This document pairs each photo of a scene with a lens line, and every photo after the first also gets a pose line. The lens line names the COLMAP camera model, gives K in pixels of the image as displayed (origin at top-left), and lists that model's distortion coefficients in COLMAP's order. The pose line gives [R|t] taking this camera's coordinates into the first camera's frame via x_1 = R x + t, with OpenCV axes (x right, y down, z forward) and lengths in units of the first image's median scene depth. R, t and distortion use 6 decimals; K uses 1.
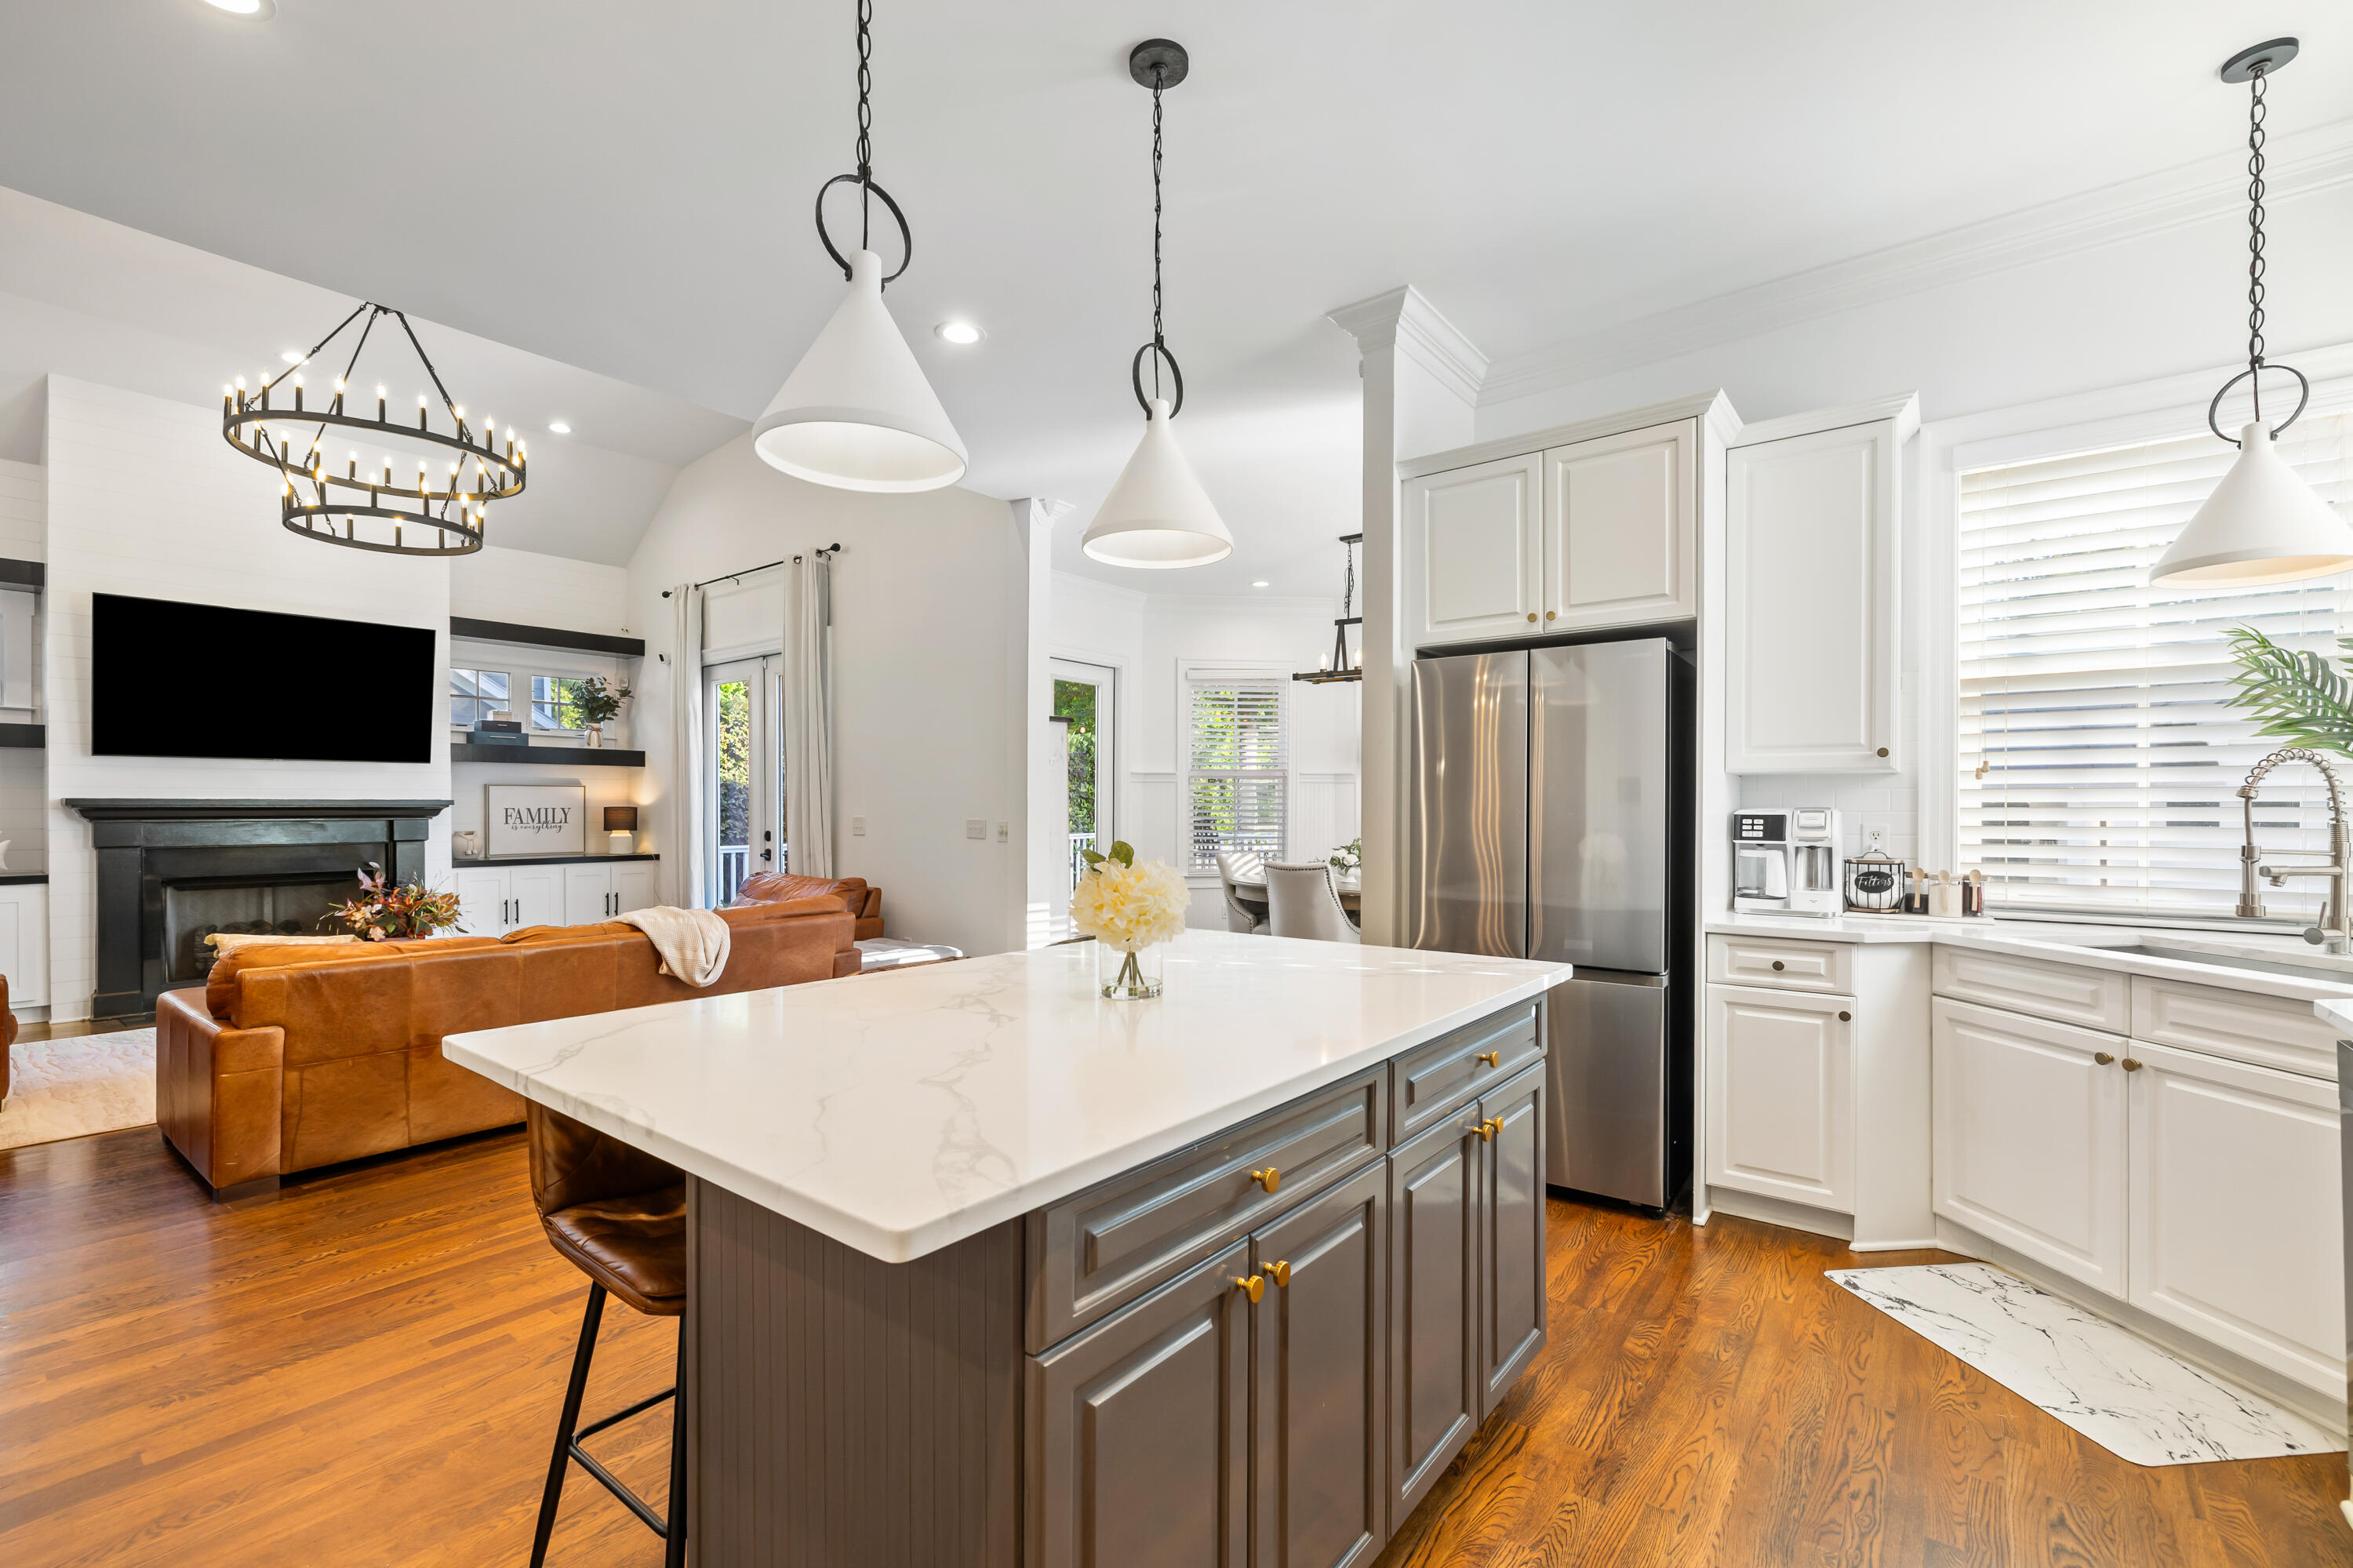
lens RADIAL K [[1012.5, 0, 1164.2], [0, 1012.5, 807.2], [0, 0, 1]] dist [-0.000395, -0.000378]
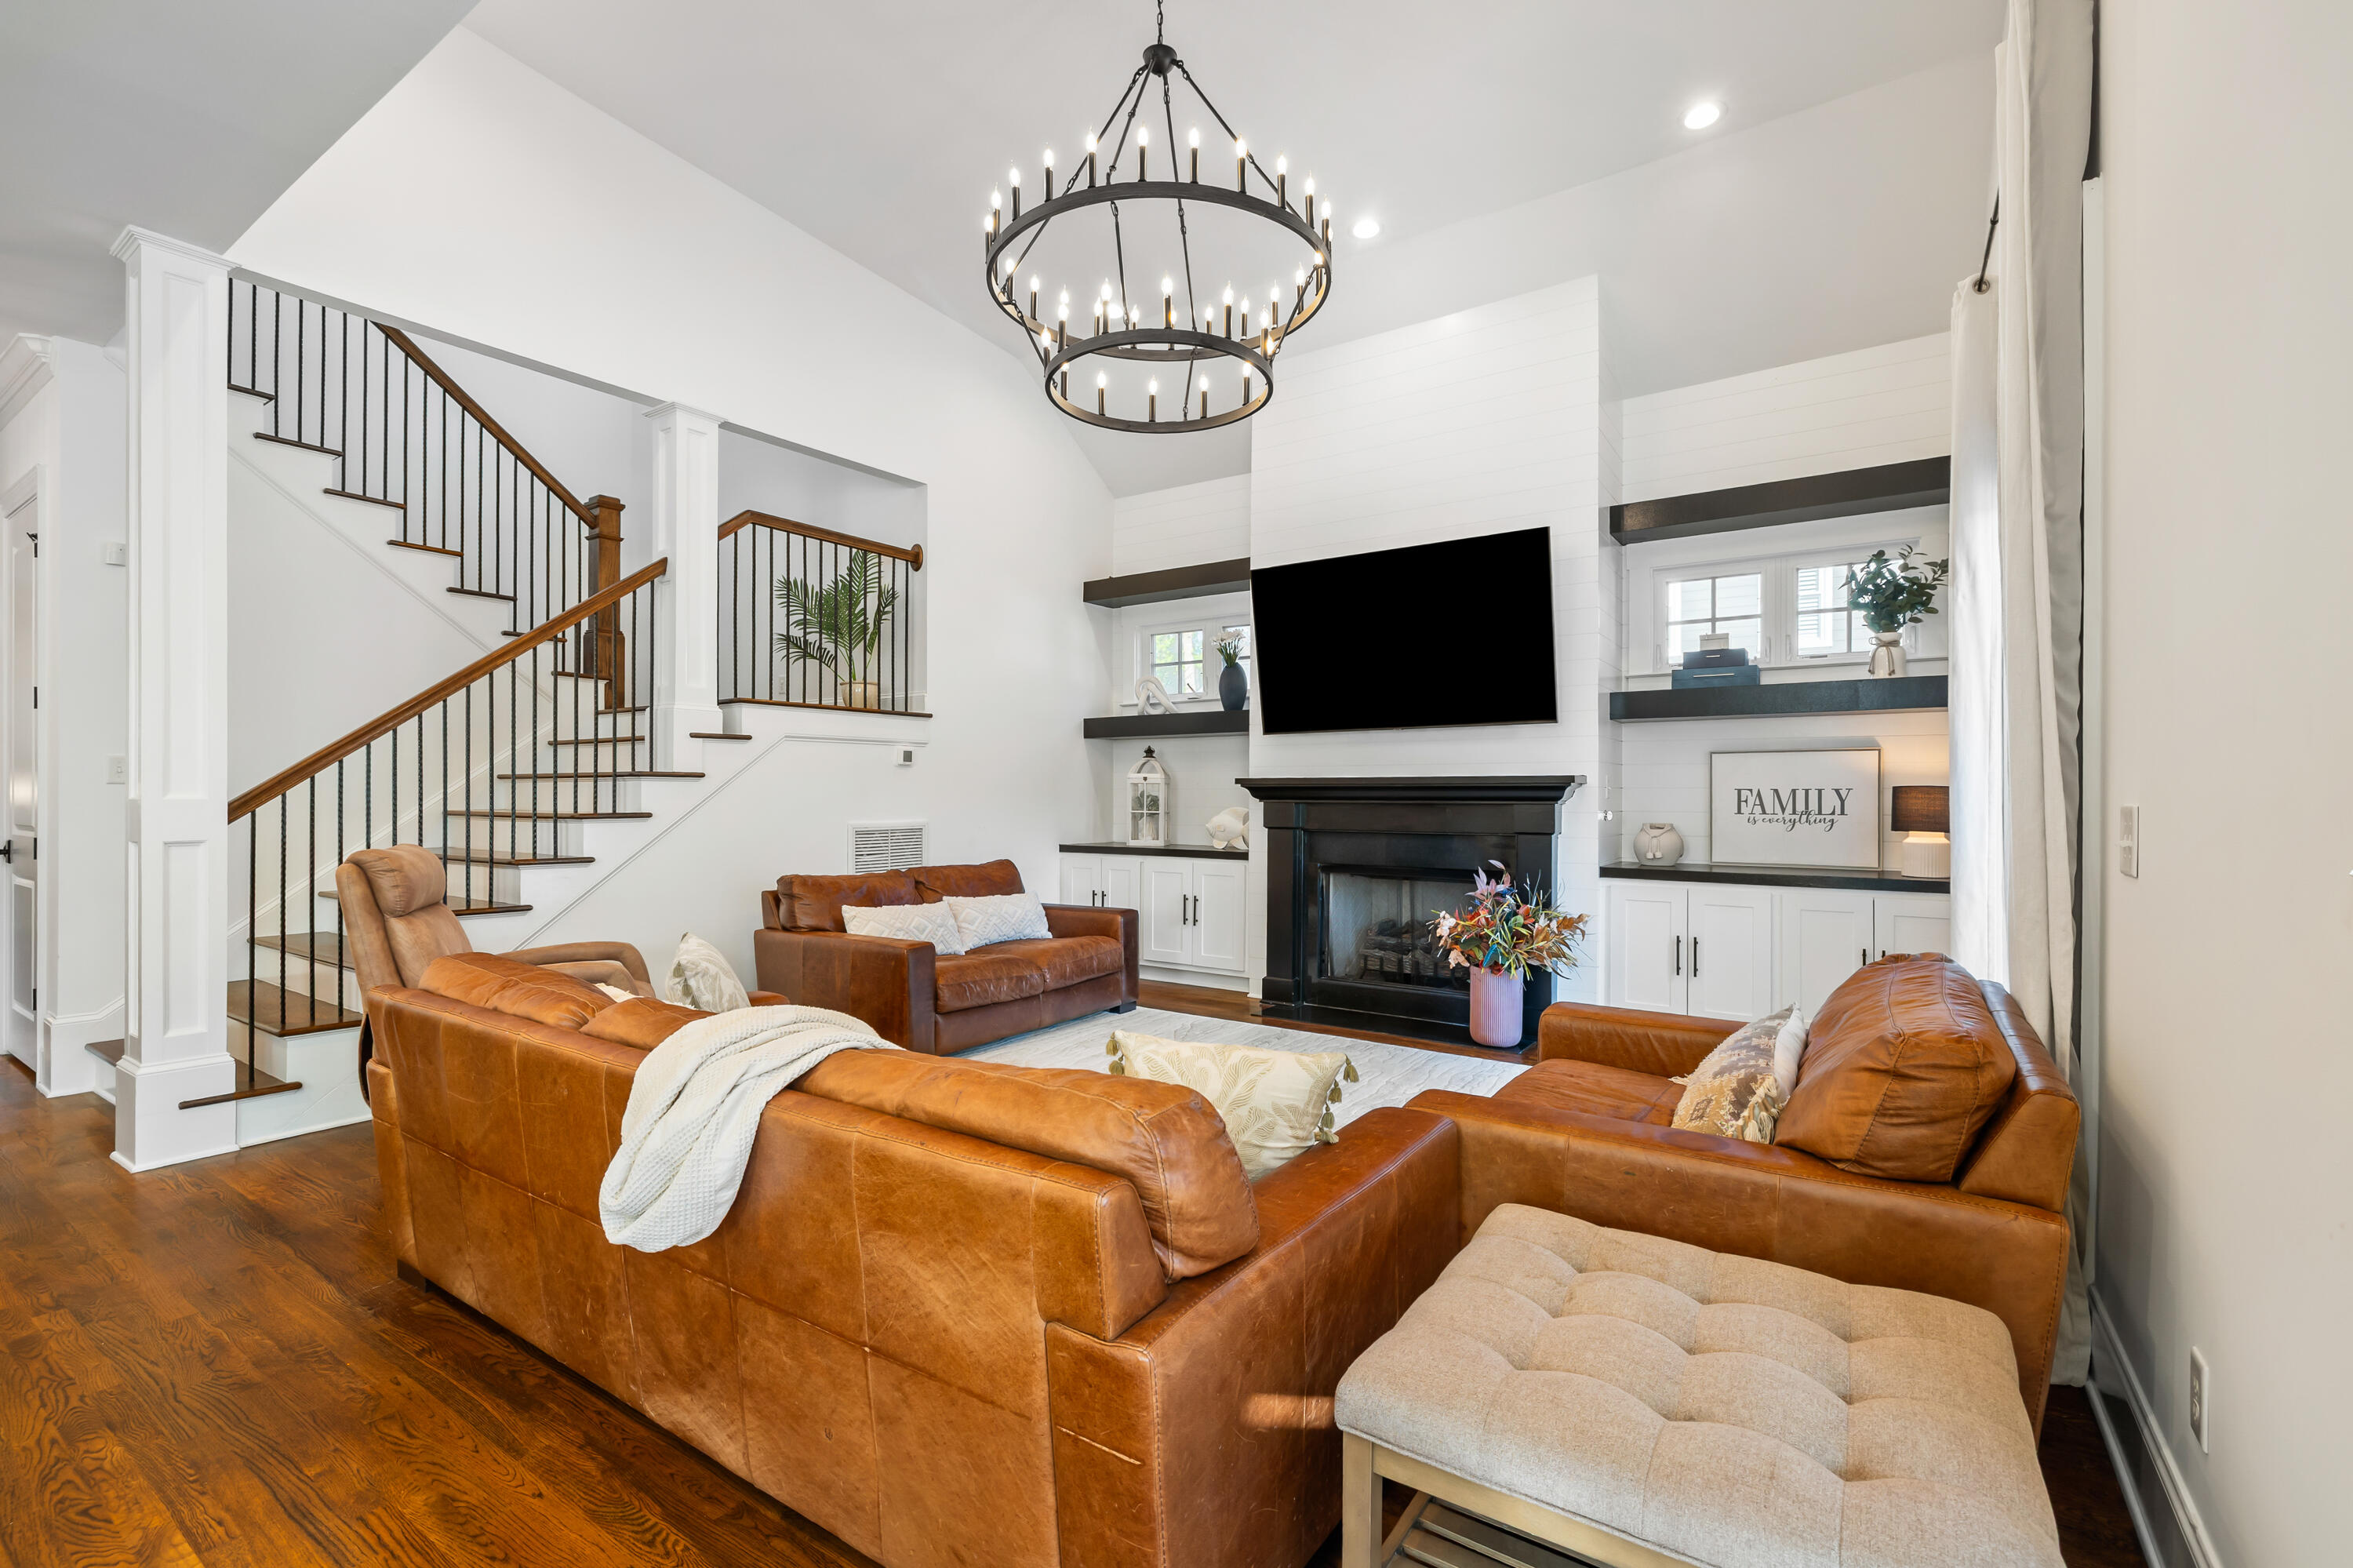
lens RADIAL K [[1010.6, 0, 1145.7], [0, 1010.6, 793.3], [0, 0, 1]] dist [0.001201, -0.000232]
pose [[0.071142, -0.000664, -0.997466, -0.056316], [-0.004824, 0.999988, -0.001009, 0.006469], [0.997455, 0.004884, 0.071138, 0.620859]]
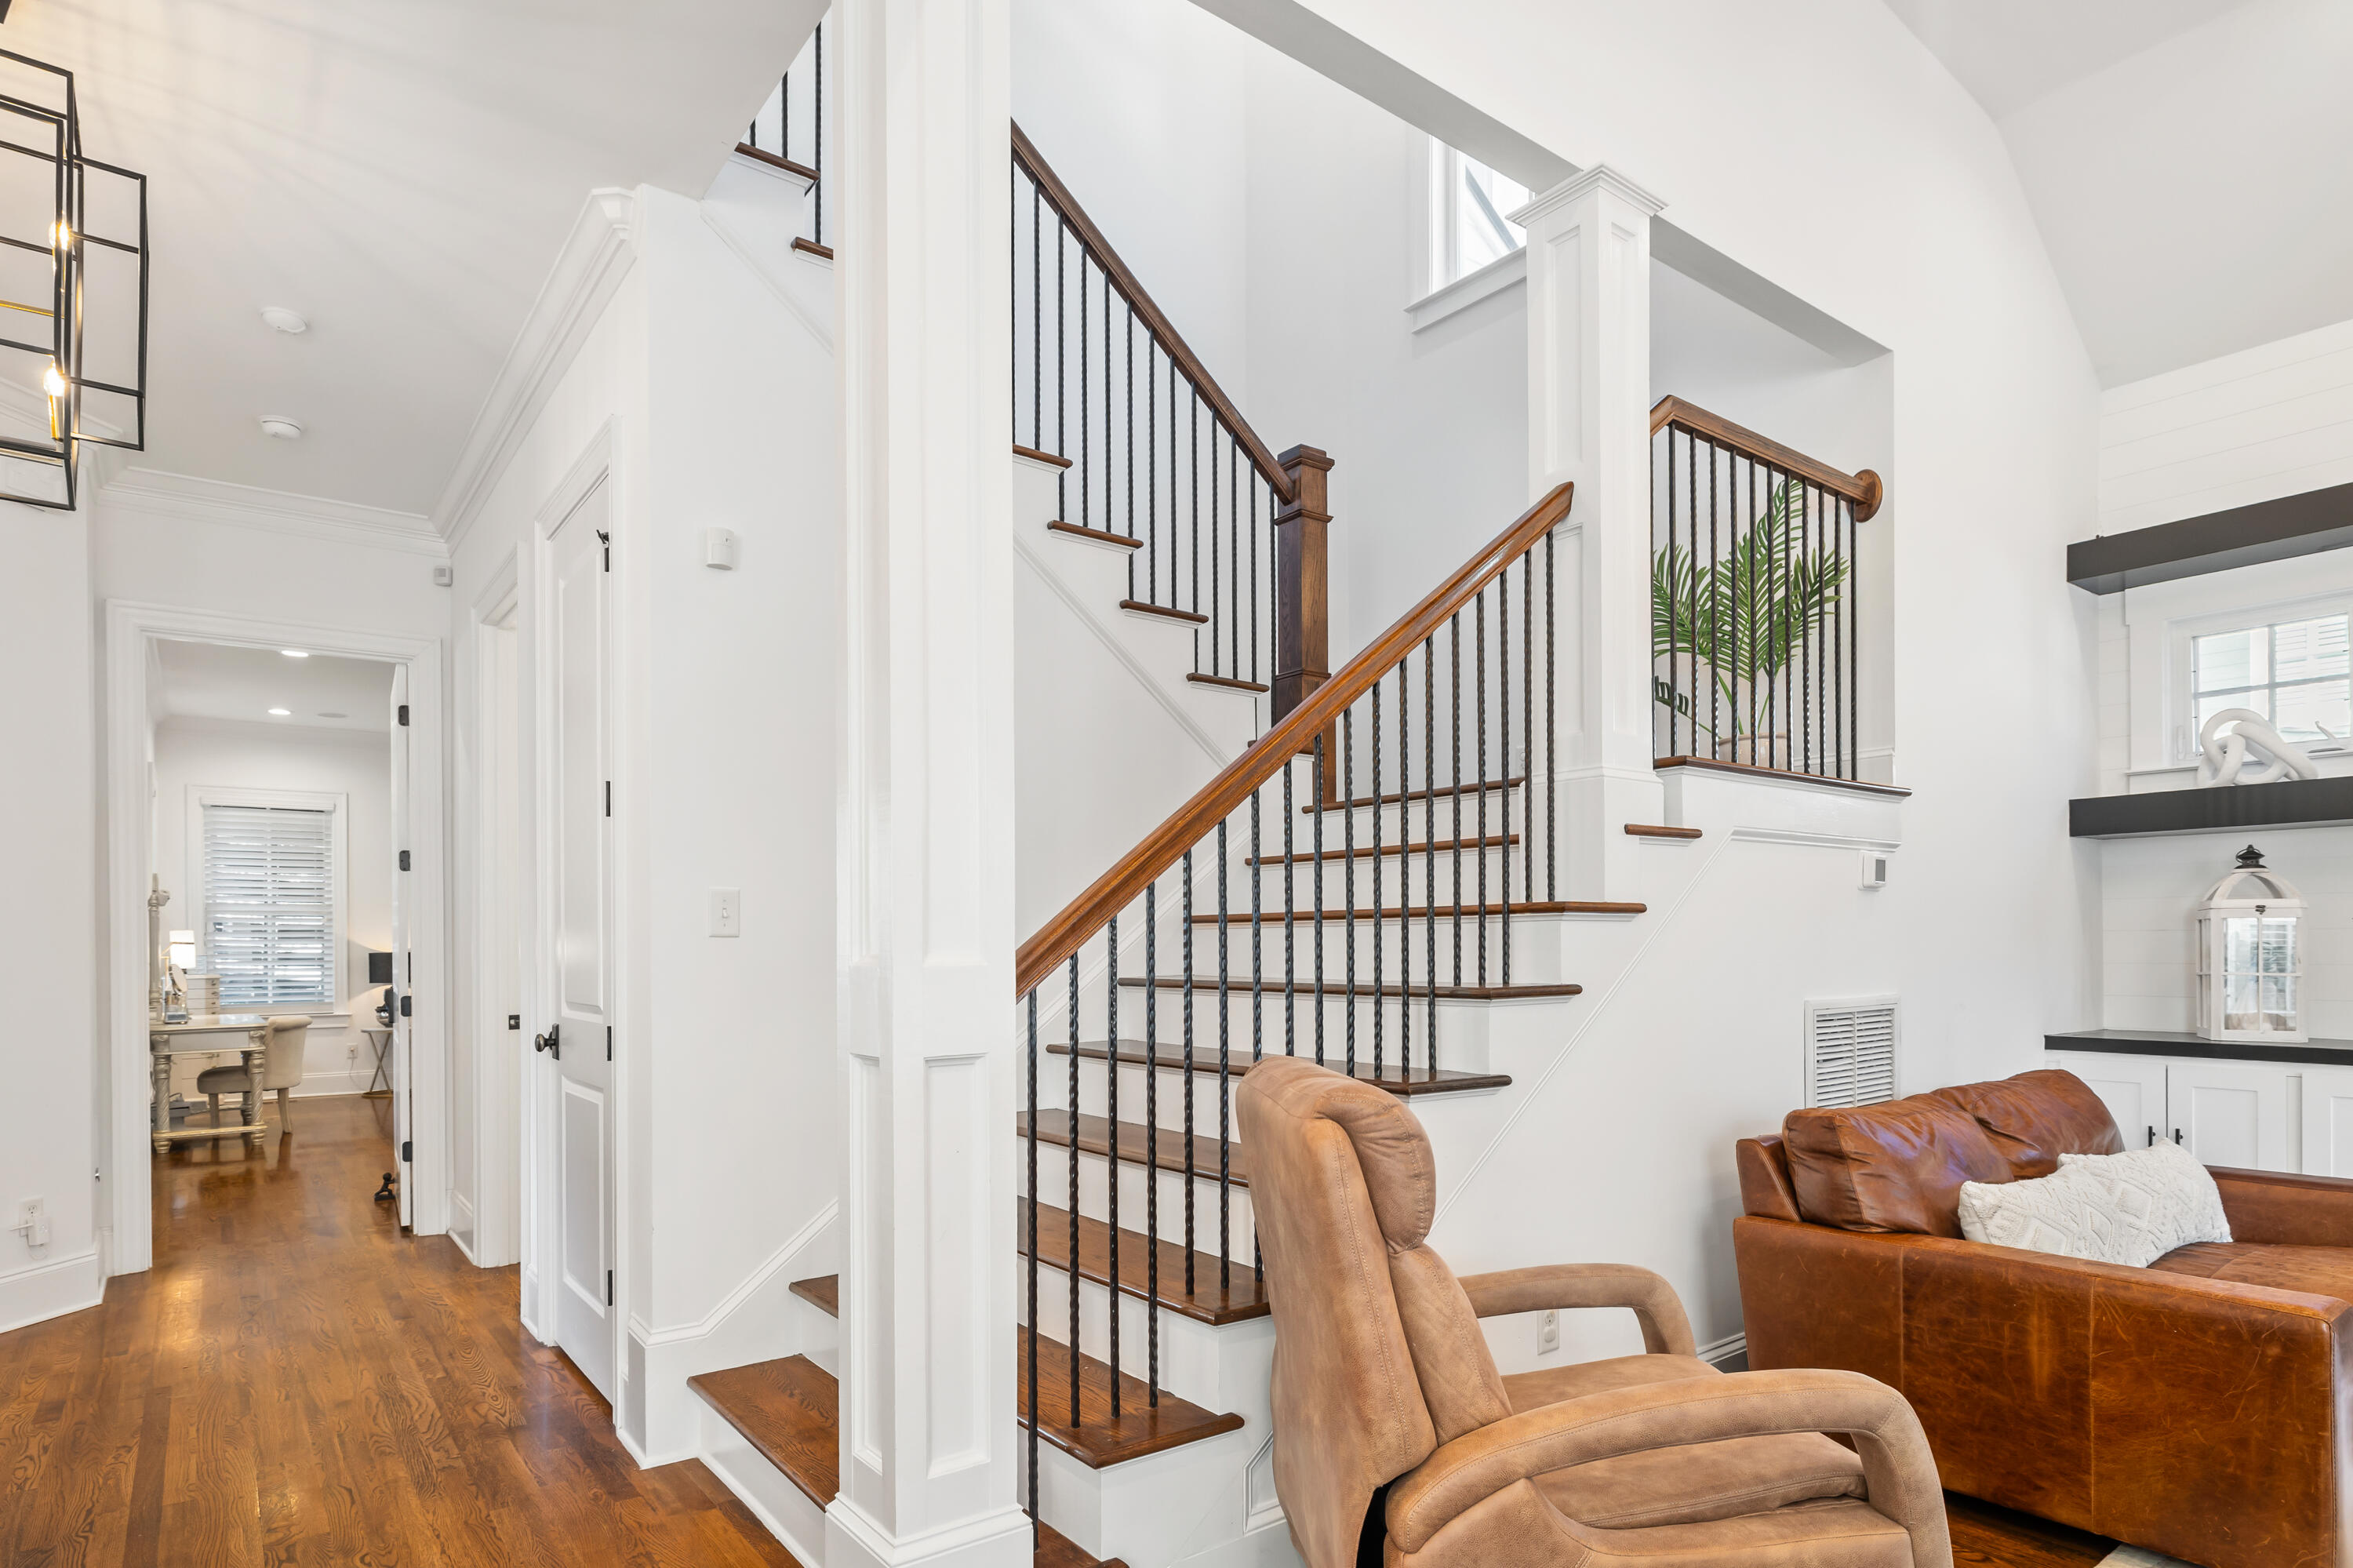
lens RADIAL K [[1288.0, 0, 1186.6], [0, 1288.0, 940.6], [0, 0, 1]] dist [-0.001611, 0.001069]
pose [[-0.244782, -0.001481, -0.969577, -0.271988], [0.004035, 0.999989, -0.002546, 0.006357], [0.969570, -0.004535, -0.244773, 0.357073]]
